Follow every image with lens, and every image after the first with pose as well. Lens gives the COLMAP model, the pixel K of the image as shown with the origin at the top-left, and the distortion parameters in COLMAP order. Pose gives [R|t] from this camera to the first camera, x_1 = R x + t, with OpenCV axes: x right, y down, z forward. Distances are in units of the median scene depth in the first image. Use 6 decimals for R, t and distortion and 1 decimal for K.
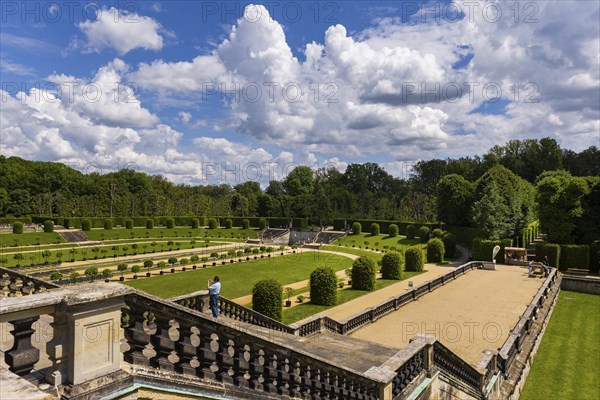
lens RADIAL K [[395.1, 0, 292.4], [0, 395.1, 197.6], [0, 0, 1]] dist [0.003590, -0.000846]
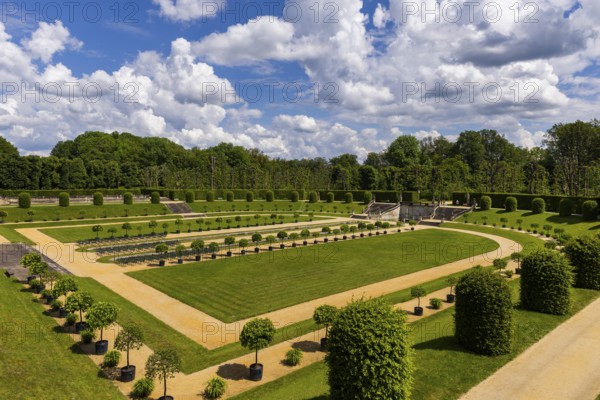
lens RADIAL K [[395.1, 0, 292.4], [0, 395.1, 197.6], [0, 0, 1]] dist [0.003590, -0.000846]
pose [[0.975258, 0.006384, -0.220978, -0.053173], [0.006462, 0.998332, 0.057363, 0.016439], [0.220976, -0.057372, 0.973590, 0.095776]]
